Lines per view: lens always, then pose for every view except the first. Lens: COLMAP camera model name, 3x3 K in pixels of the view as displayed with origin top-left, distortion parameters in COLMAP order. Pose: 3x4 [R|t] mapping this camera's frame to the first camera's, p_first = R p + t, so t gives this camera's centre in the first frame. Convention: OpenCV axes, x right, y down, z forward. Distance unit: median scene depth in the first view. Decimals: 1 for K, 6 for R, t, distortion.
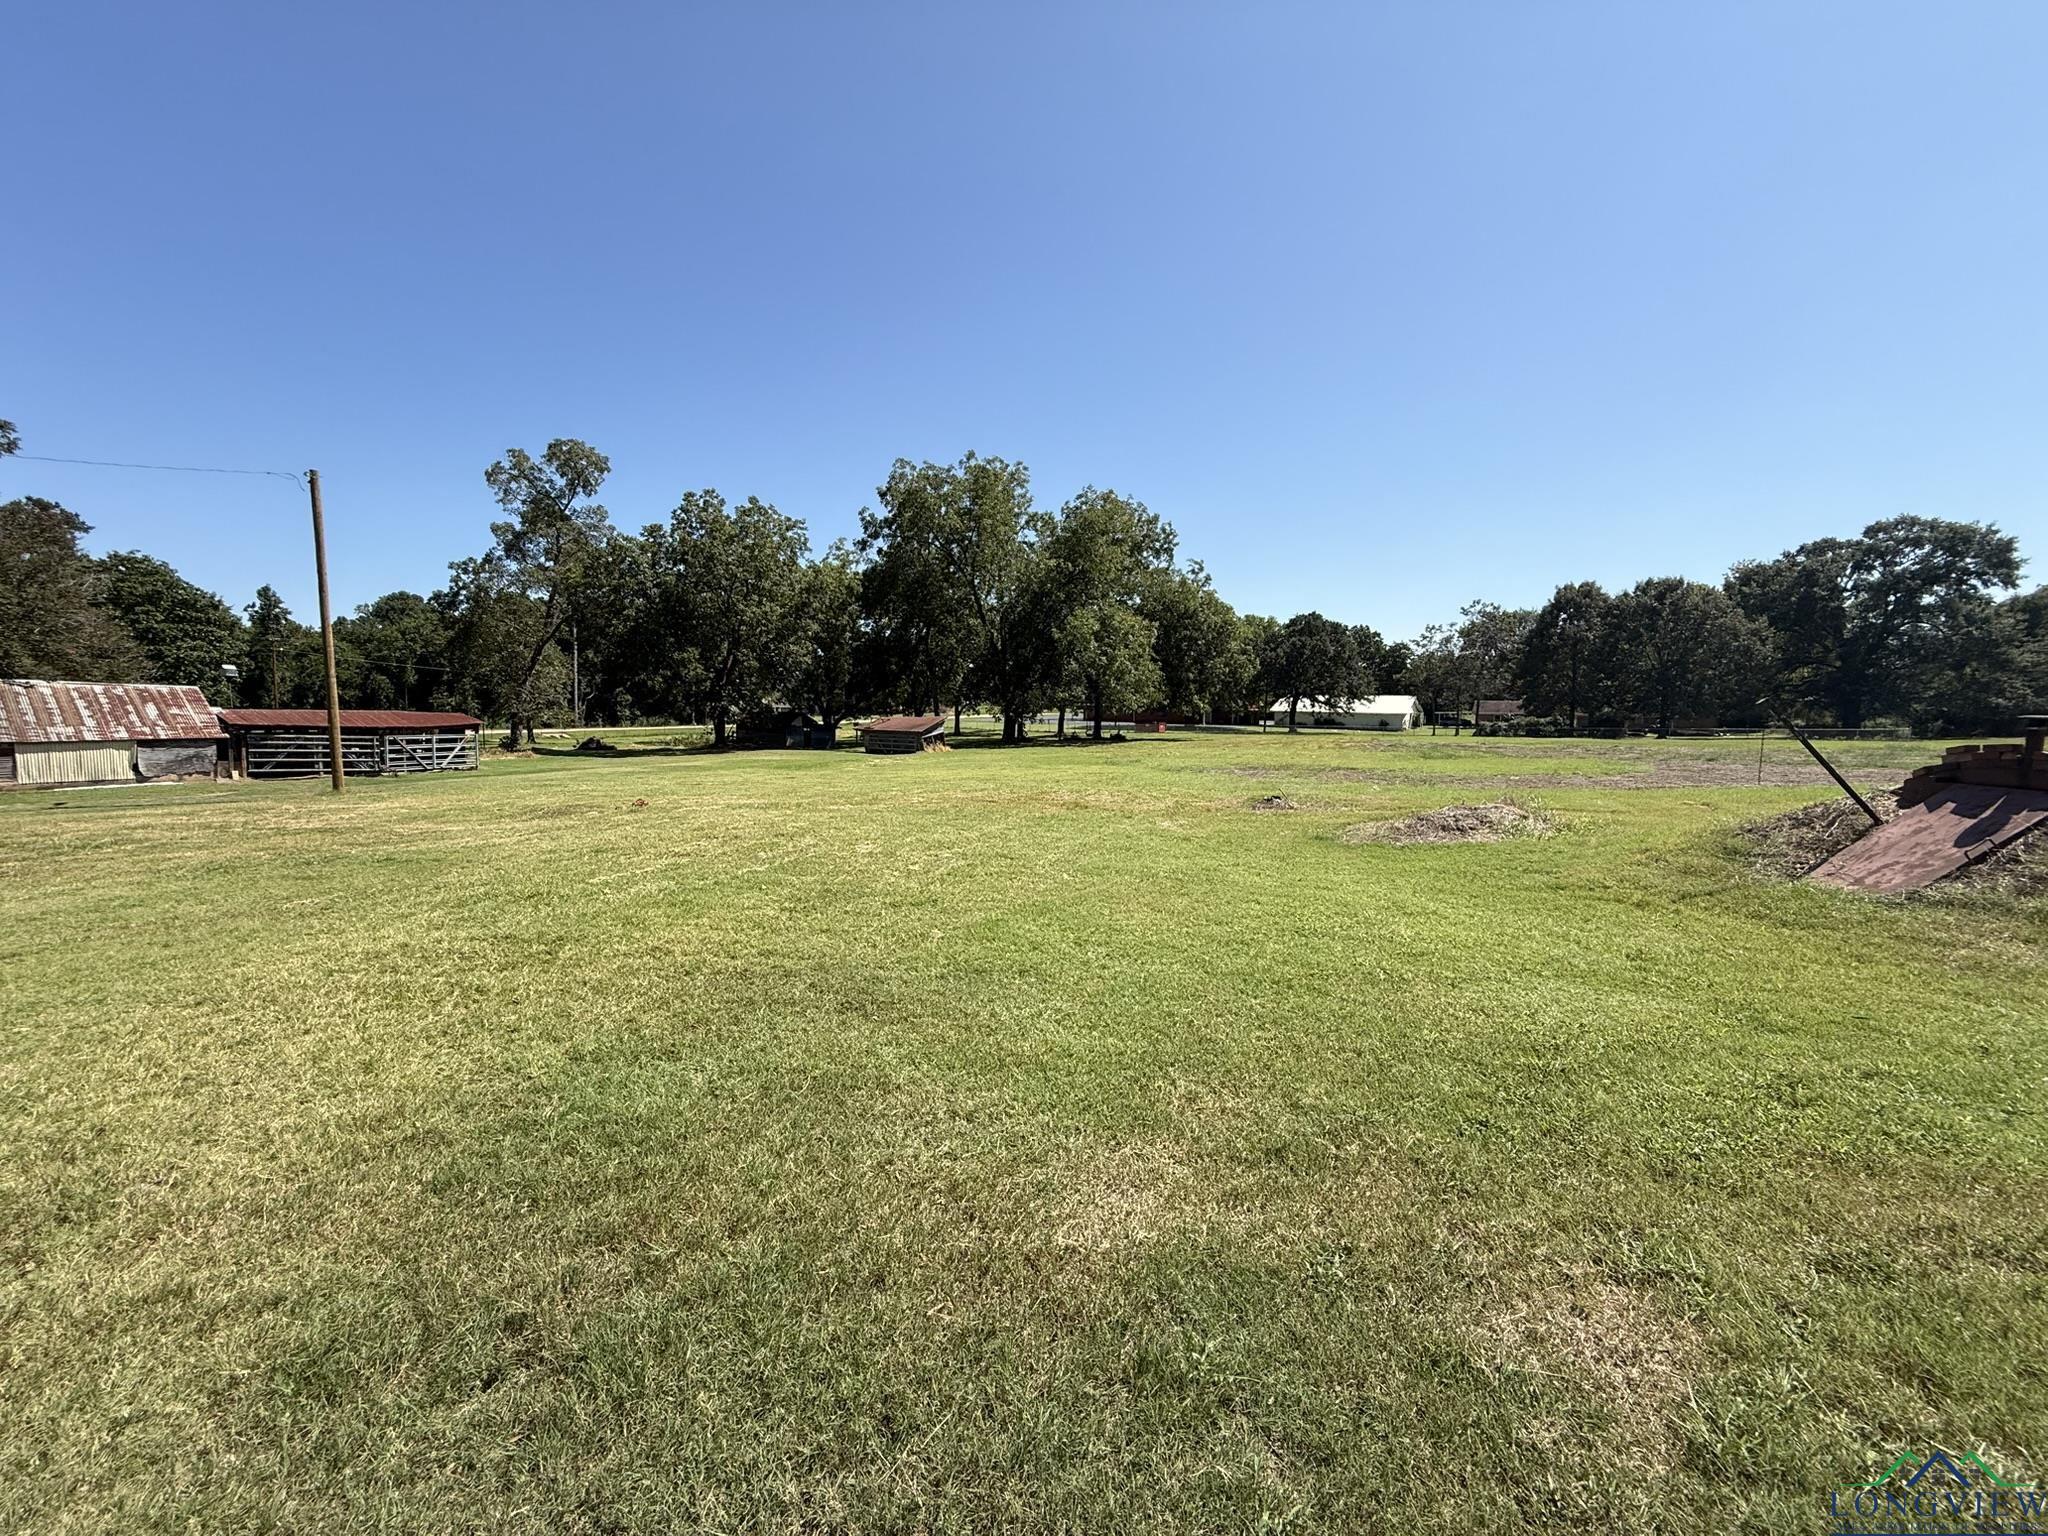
lens RADIAL K [[815.1, 0, 1017.5], [0, 815.1, 766.3], [0, 0, 1]] dist [0.000973, 0.000135]
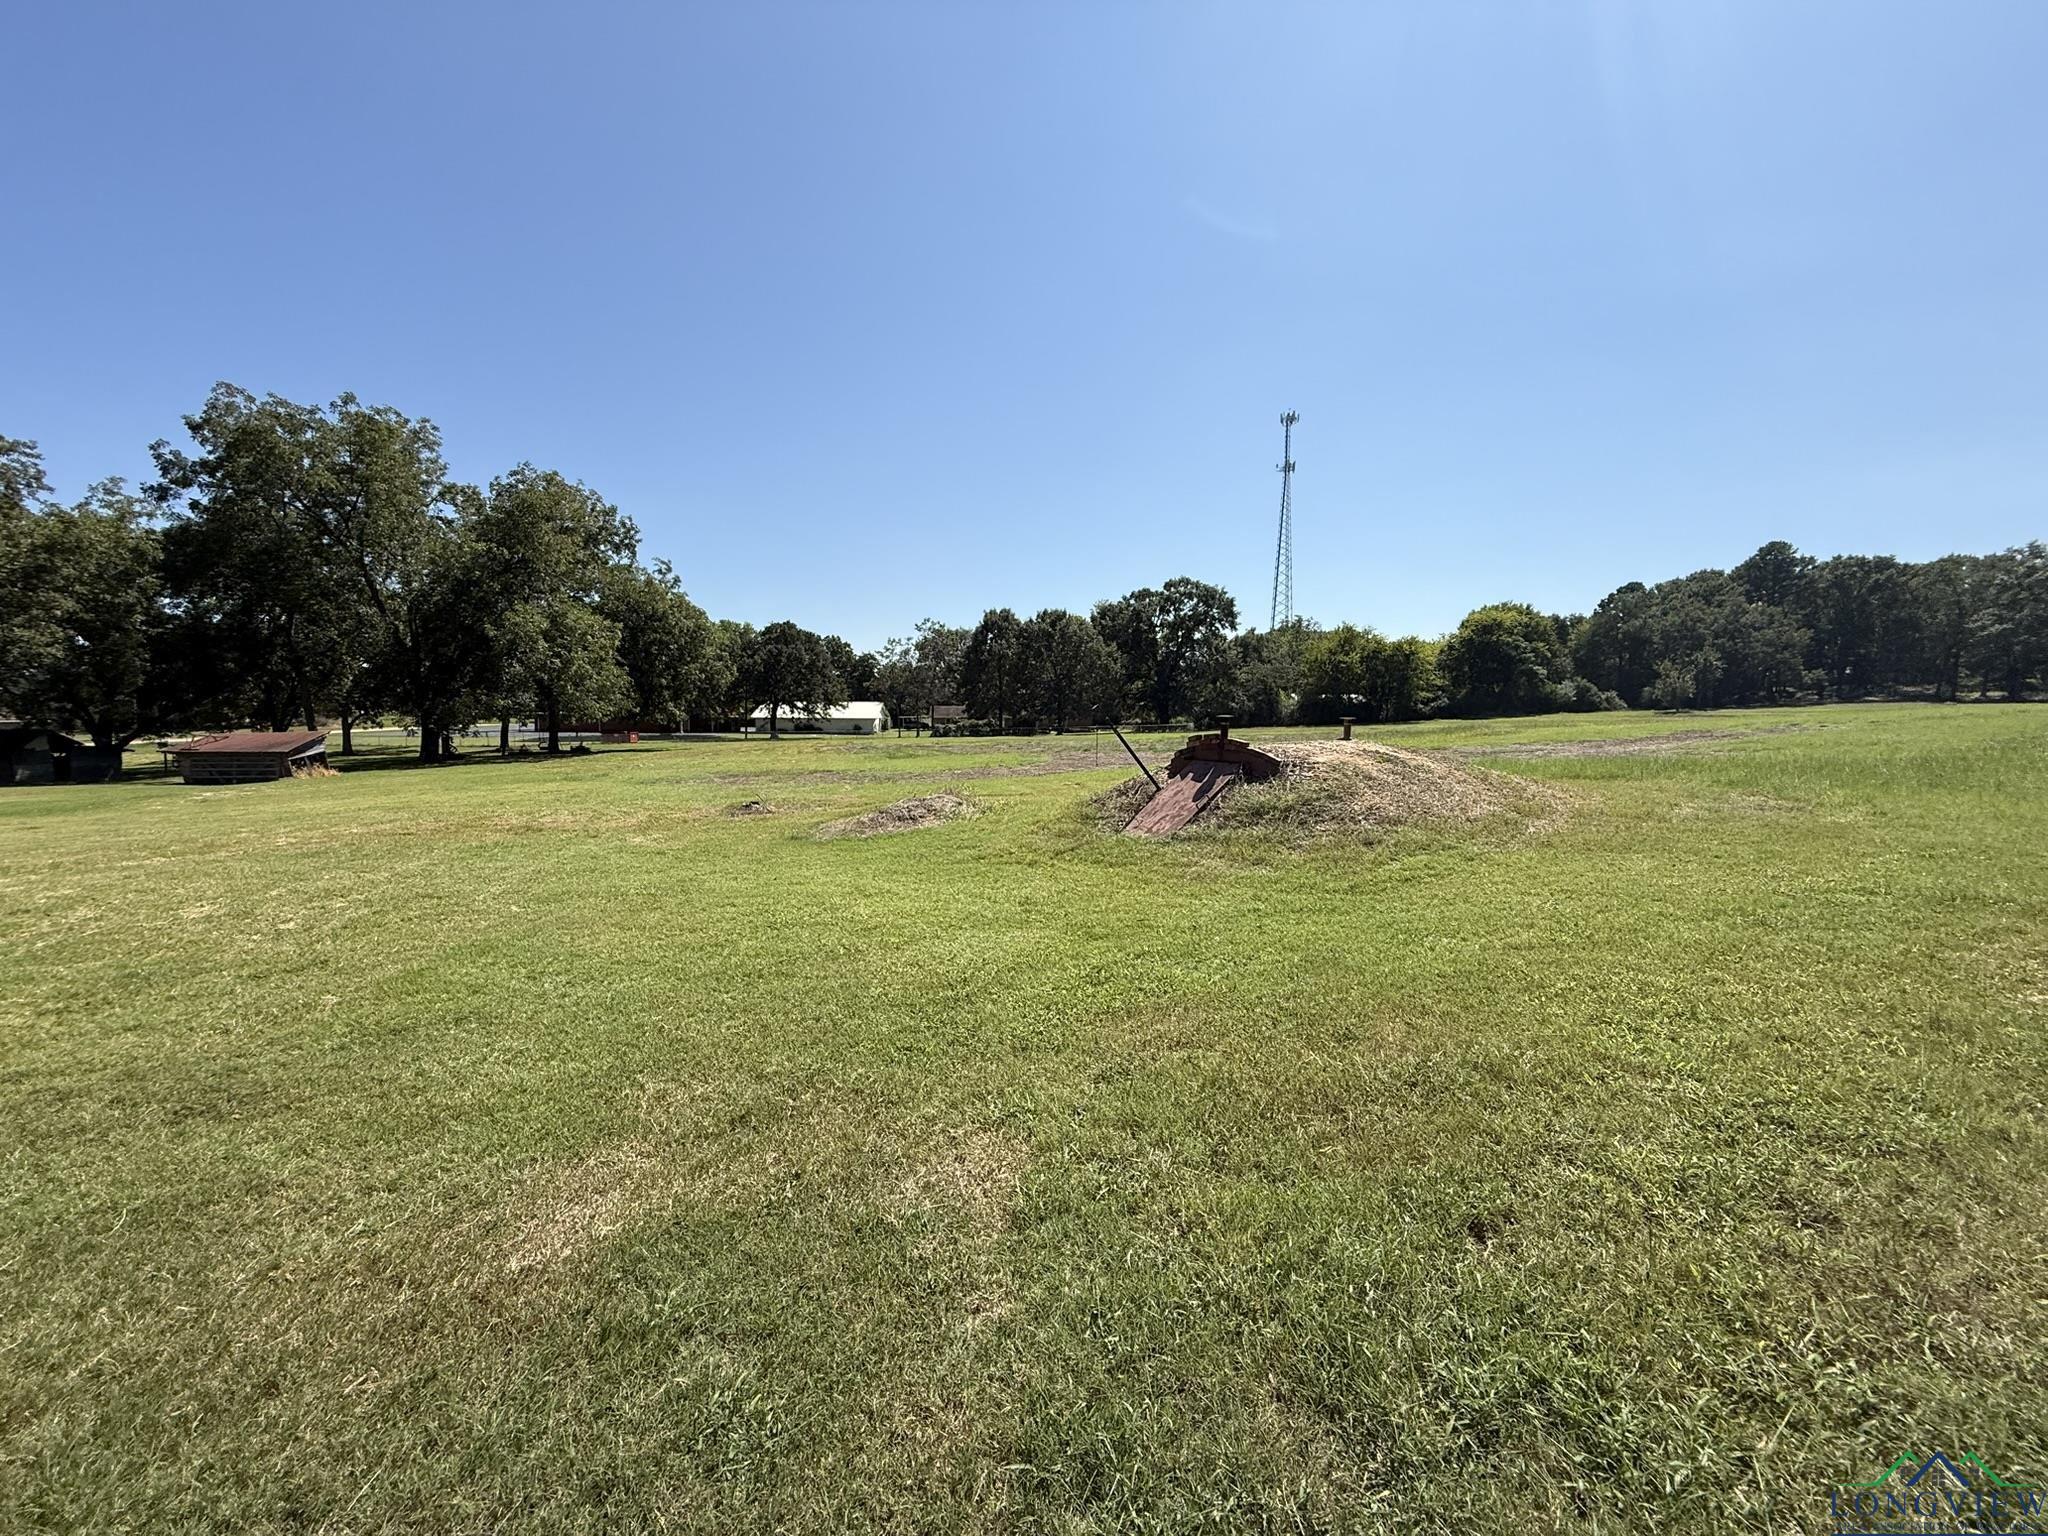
lens RADIAL K [[815.1, 0, 1017.6], [0, 815.1, 766.0], [0, 0, 1]] dist [0.000973, 0.000135]
pose [[0.816943, -0.047723, 0.574741, 0.001249], [0.052524, 0.998586, 0.008258, 0.000386], [-0.574322, 0.023441, 0.818294, -0.017640]]
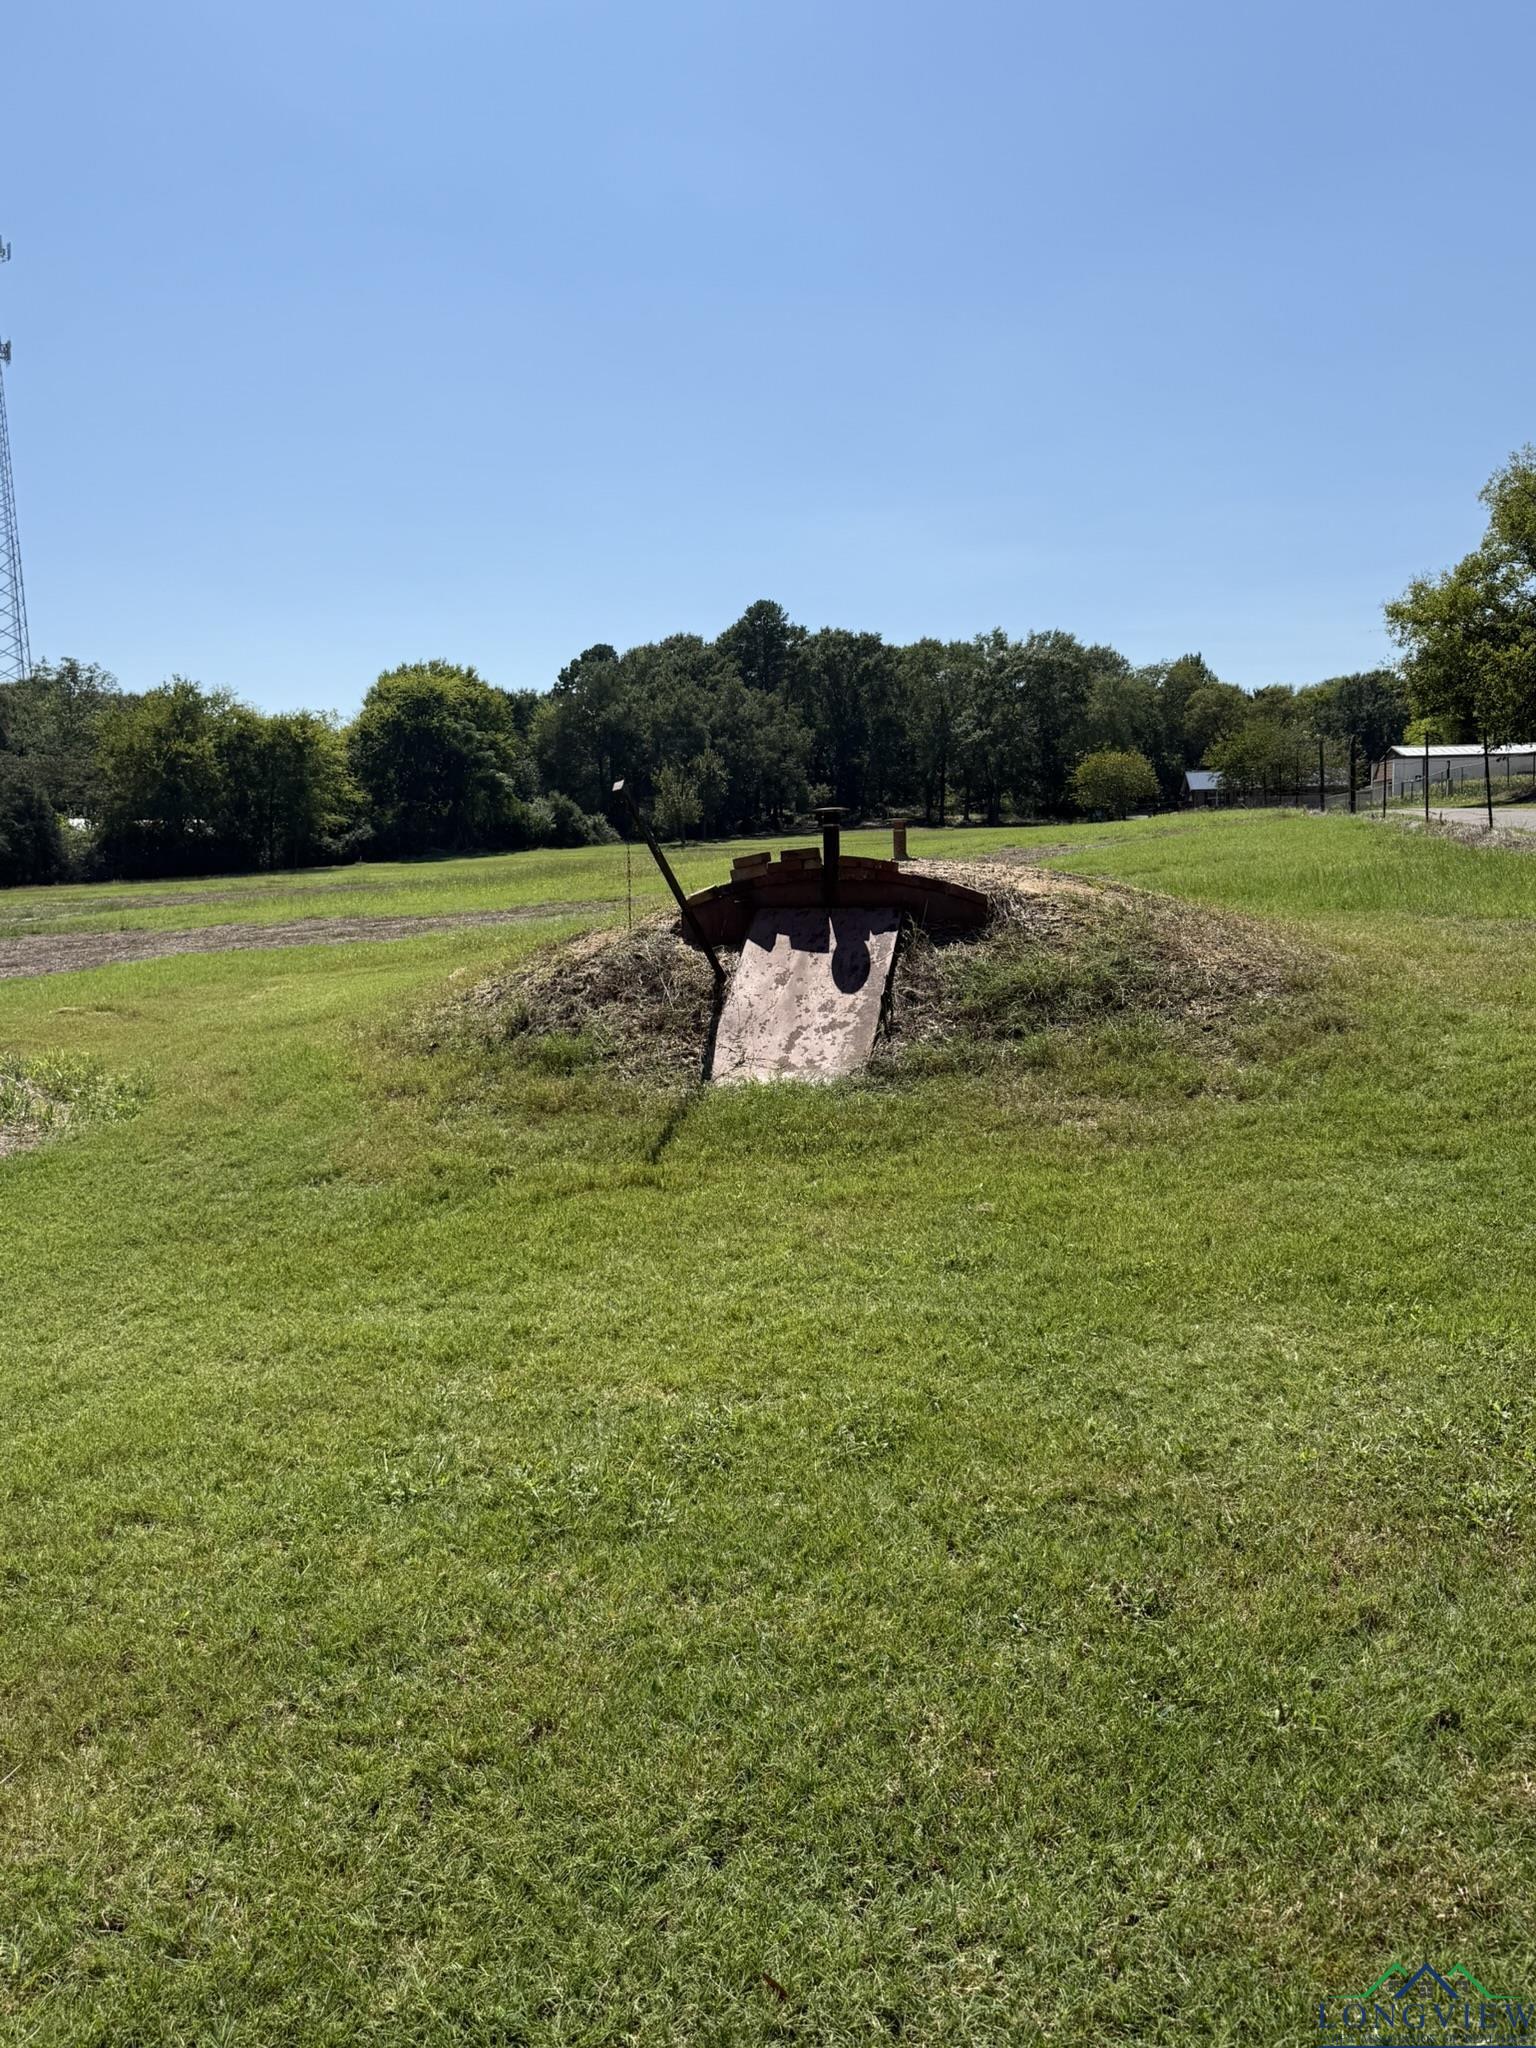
lens RADIAL K [[1542.3, 0, 758.8], [0, 1542.3, 1031.7], [0, 0, 1]] dist [0.062501, -0.012855]
pose [[0.190192, -0.130700, 0.973008, -0.049526], [0.097802, 0.988691, 0.113689, -0.006792], [-0.976863, 0.073539, 0.200823, 0.189203]]
